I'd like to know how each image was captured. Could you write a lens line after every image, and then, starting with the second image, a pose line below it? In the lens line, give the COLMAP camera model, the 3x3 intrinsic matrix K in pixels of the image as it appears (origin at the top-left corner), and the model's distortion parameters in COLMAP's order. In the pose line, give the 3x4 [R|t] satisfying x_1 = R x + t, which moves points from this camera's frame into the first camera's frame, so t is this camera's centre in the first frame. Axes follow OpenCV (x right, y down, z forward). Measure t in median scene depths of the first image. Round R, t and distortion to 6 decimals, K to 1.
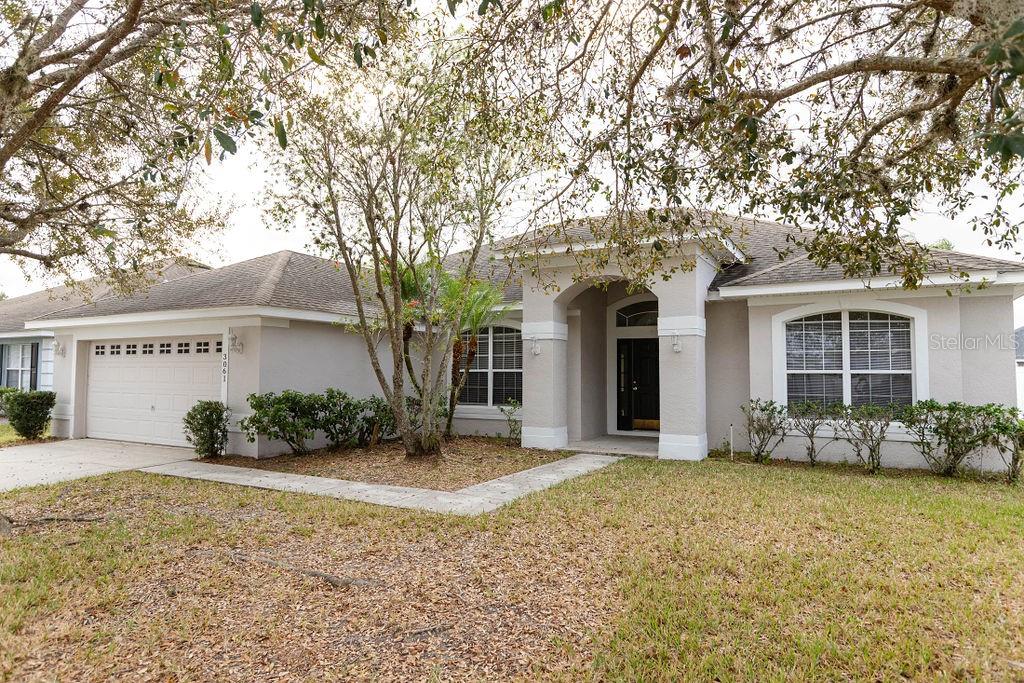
lens RADIAL K [[609.7, 0, 512.0], [0, 609.7, 341.5], [0, 0, 1]] dist [-0.004861, -0.001527]
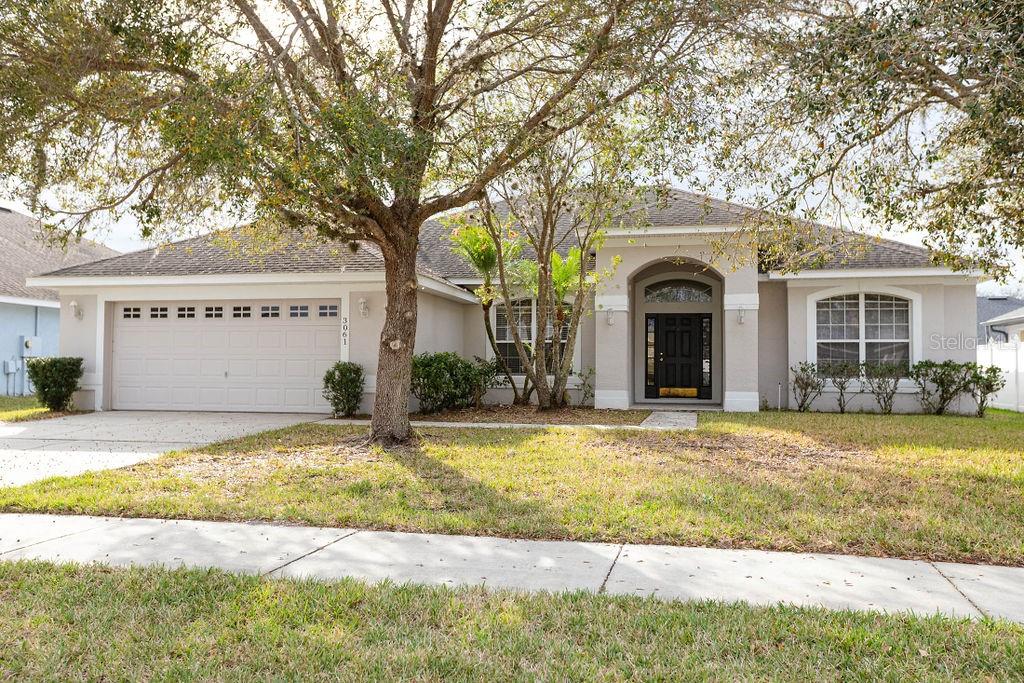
lens RADIAL K [[858.4, 0, 512.0], [0, 858.4, 341.5], [0, 0, 1]] dist [0.038879, 0.006878]
pose [[0.961600, 0.013856, 0.274103, -0.620361], [-0.017585, 0.999783, 0.011154, 0.041506], [-0.273890, -0.015546, 0.961636, -0.507788]]
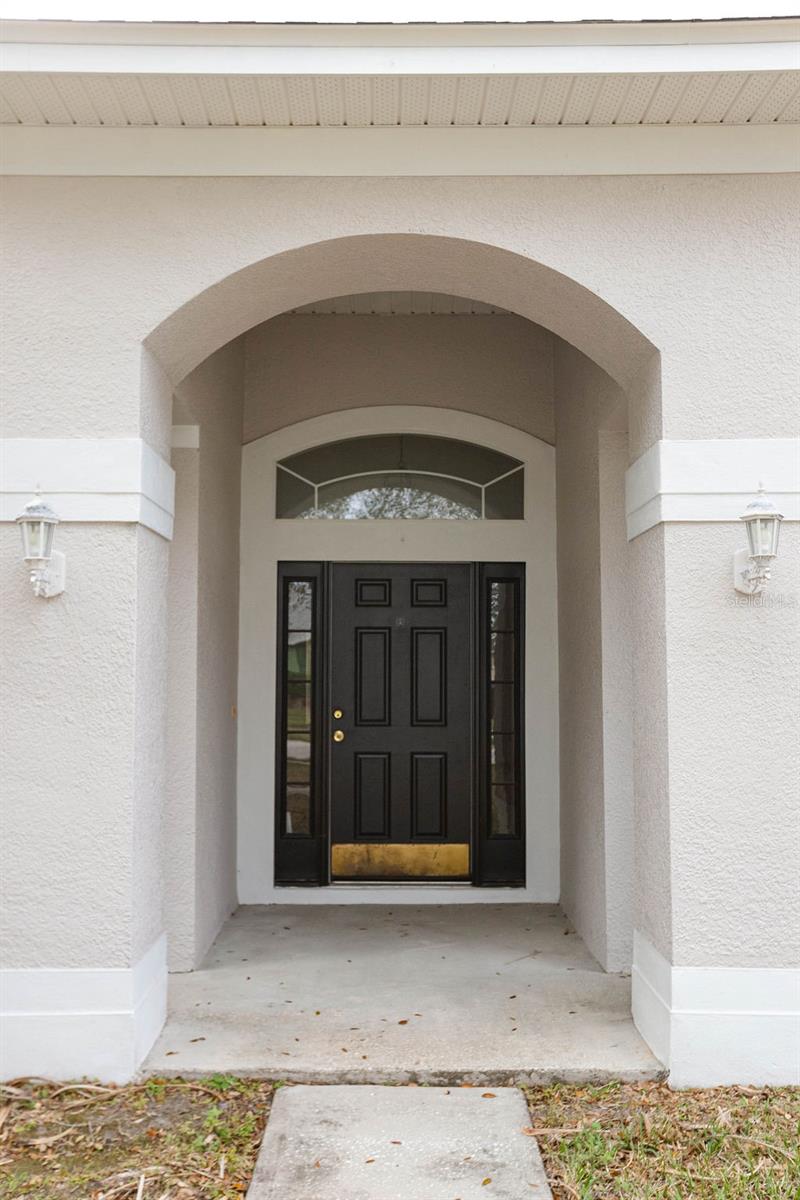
lens RADIAL K [[1126.0, 0, 400.0], [0, 1126.0, 600.0], [0, 0, 1]] dist [0.001419, 0.000965]
pose [[0.881656, 0.029347, 0.470980, -0.034581], [-0.022471, 0.999543, -0.020217, 0.028974], [-0.471358, 0.007241, 0.881912, 0.686039]]
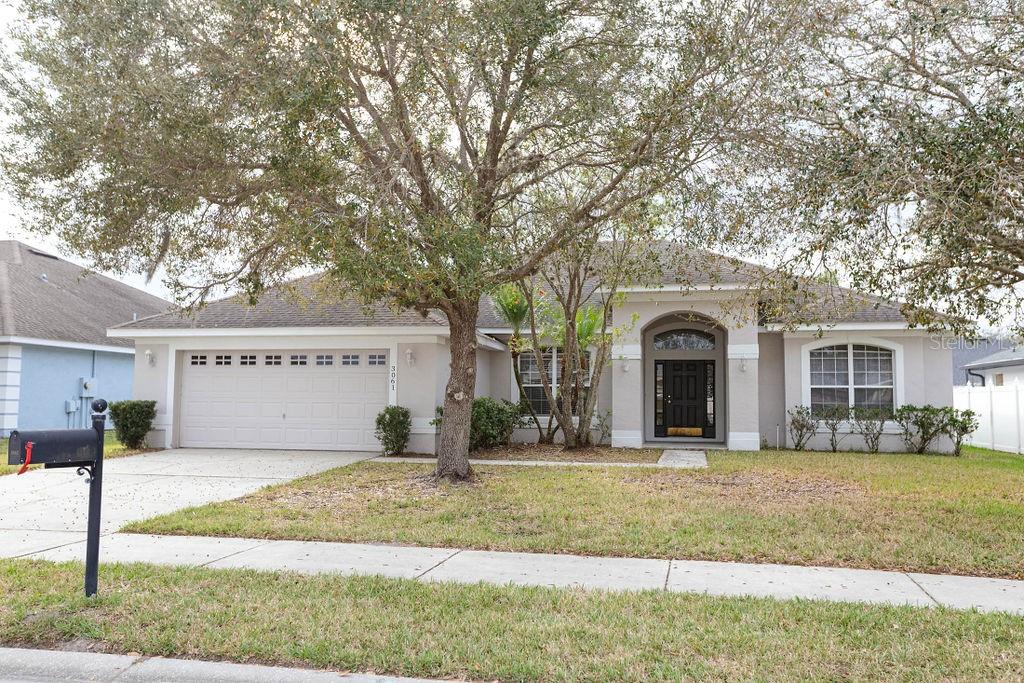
lens RADIAL K [[848.4, 0, 512.0], [0, 848.4, 341.5], [0, 0, 1]] dist [0.031715, 0.006182]
pose [[0.959523, 0.027551, 0.280278, -0.736039], [-0.020417, 0.999390, -0.028342, 0.015787], [-0.280888, 0.021472, 0.959500, -0.654127]]
